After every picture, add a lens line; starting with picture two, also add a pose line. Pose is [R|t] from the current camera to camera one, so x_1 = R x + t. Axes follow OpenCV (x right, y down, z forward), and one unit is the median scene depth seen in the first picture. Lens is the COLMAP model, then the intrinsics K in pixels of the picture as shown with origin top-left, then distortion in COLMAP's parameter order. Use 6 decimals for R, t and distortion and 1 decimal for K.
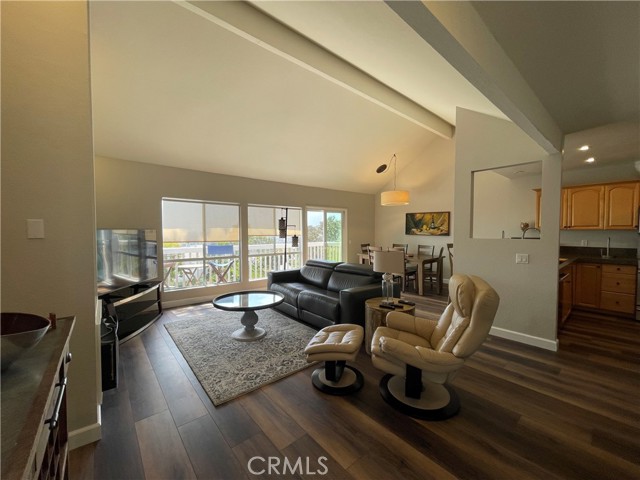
lens RADIAL K [[259.8, 0, 316.9], [0, 259.8, 237.4], [0, 0, 1]] dist [-0.000019, -0.000440]
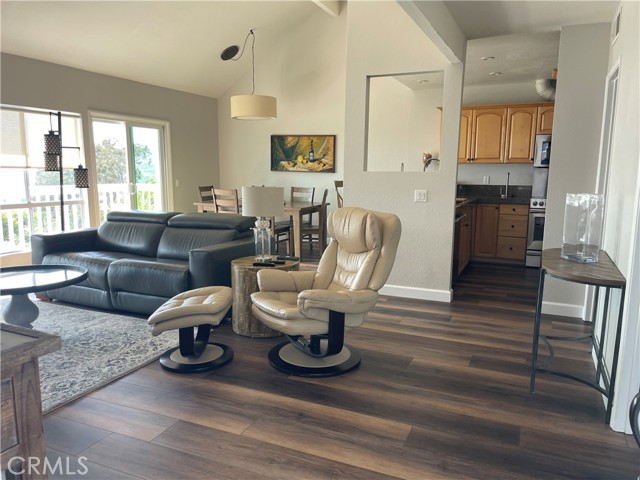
lens RADIAL K [[492.7, 0, 320.0], [0, 492.7, 240.0], [0, 0, 1]] dist [0.112175, -0.164322]
pose [[0.898408, -0.051434, 0.436139, -0.117559], [0.001478, 0.993466, 0.114117, 0.030958], [-0.439159, -0.101879, 0.892614, -0.176338]]
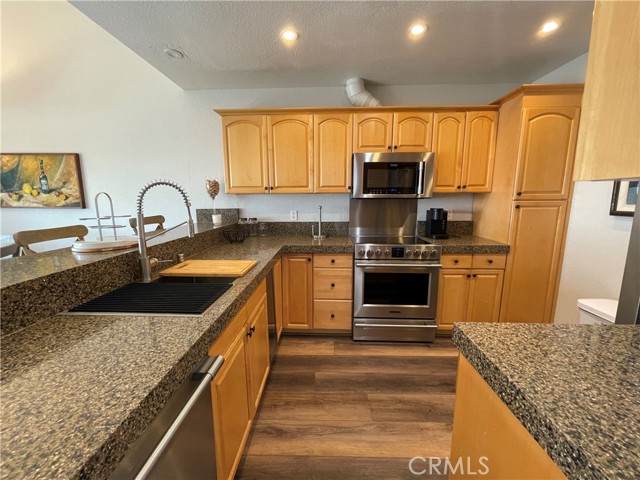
lens RADIAL K [[259.8, 0, 316.9], [0, 259.8, 237.4], [0, 0, 1]] dist [-0.000019, -0.000440]
pose [[0.671387, -0.110991, 0.732748, 0.661221], [0.026359, 0.991672, 0.126059, -0.003556], [-0.740638, -0.065320, 0.668722, 0.590502]]
